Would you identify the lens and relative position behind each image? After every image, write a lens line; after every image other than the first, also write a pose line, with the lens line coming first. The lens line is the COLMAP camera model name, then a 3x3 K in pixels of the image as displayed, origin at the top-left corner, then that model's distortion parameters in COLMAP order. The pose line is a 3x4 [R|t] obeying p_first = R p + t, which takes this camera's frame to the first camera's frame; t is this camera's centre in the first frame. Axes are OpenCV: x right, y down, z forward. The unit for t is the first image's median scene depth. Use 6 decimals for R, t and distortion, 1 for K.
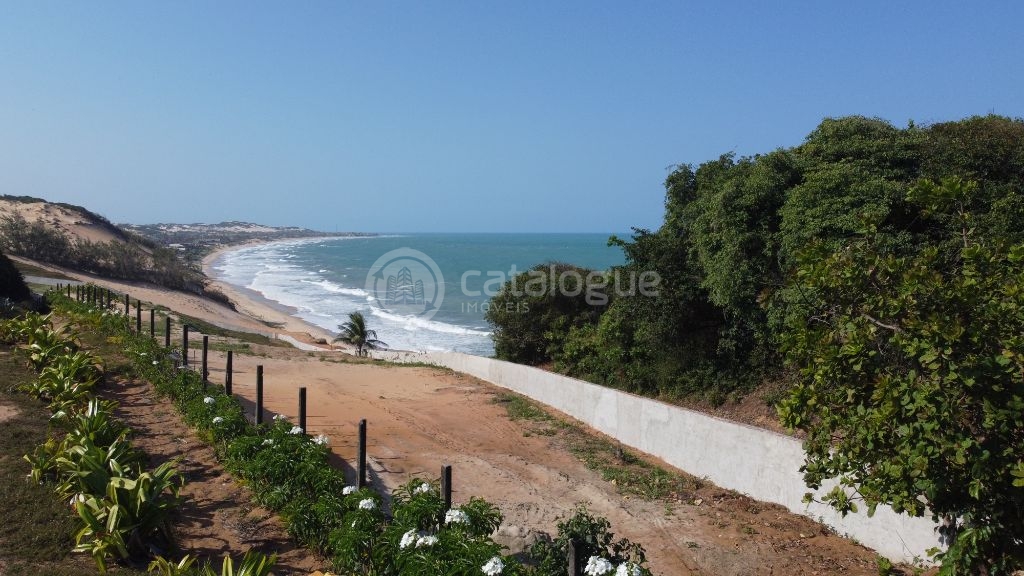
lens RADIAL K [[781.2, 0, 508.2], [0, 781.2, 285.6], [0, 0, 1]] dist [0.002360, -0.005532]
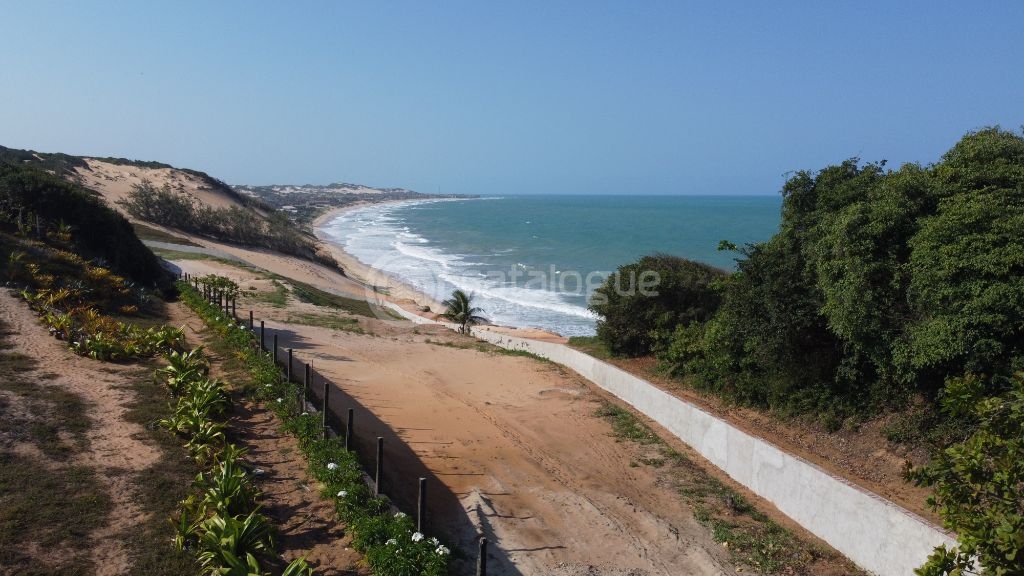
lens RADIAL K [[781.2, 0, 508.2], [0, 781.2, 285.6], [0, 0, 1]] dist [0.002360, -0.005532]
pose [[0.991705, 0.018193, -0.127243, -0.009356], [-0.012003, 0.998715, 0.049245, -0.065275], [0.127976, -0.047309, 0.990648, 0.002748]]
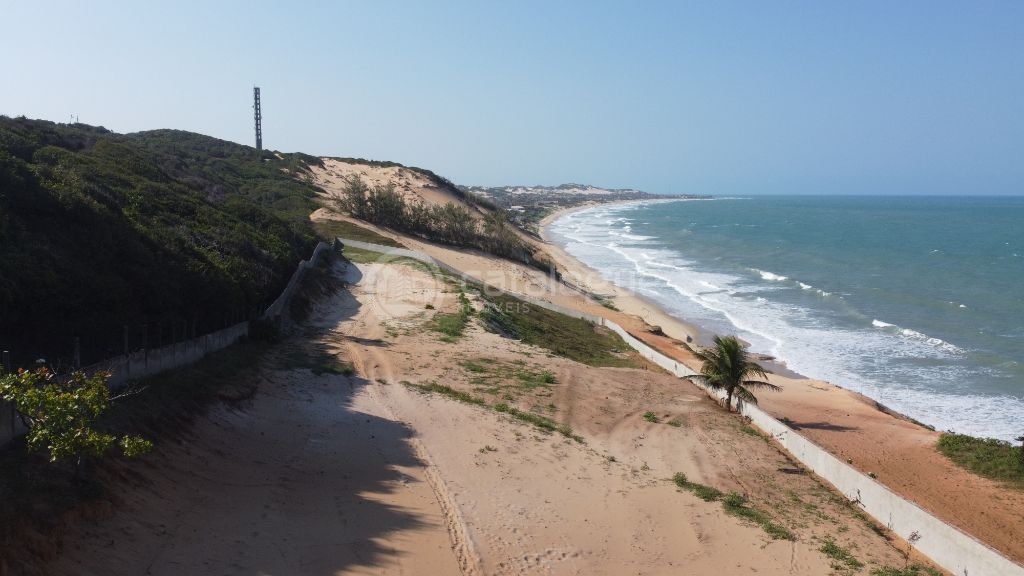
lens RADIAL K [[781.2, 0, 508.2], [0, 781.2, 285.6], [0, 0, 1]] dist [0.002360, -0.005532]
pose [[0.913952, 0.048281, -0.402940, -0.319126], [-0.028870, 0.998117, 0.054114, -0.092858], [0.404794, -0.037825, 0.913625, 1.148185]]
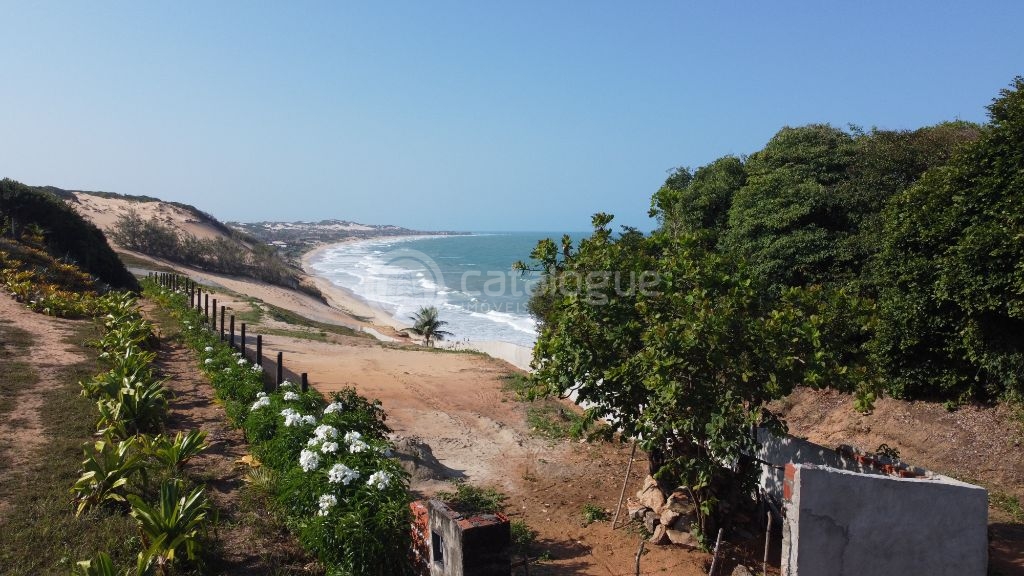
lens RADIAL K [[781.2, 0, 508.2], [0, 781.2, 285.6], [0, 0, 1]] dist [0.002360, -0.005532]
pose [[0.993047, 0.012641, -0.117036, 0.128189], [-0.012505, 0.999920, 0.001898, 0.012191], [0.117051, -0.000421, 0.993126, -0.128061]]
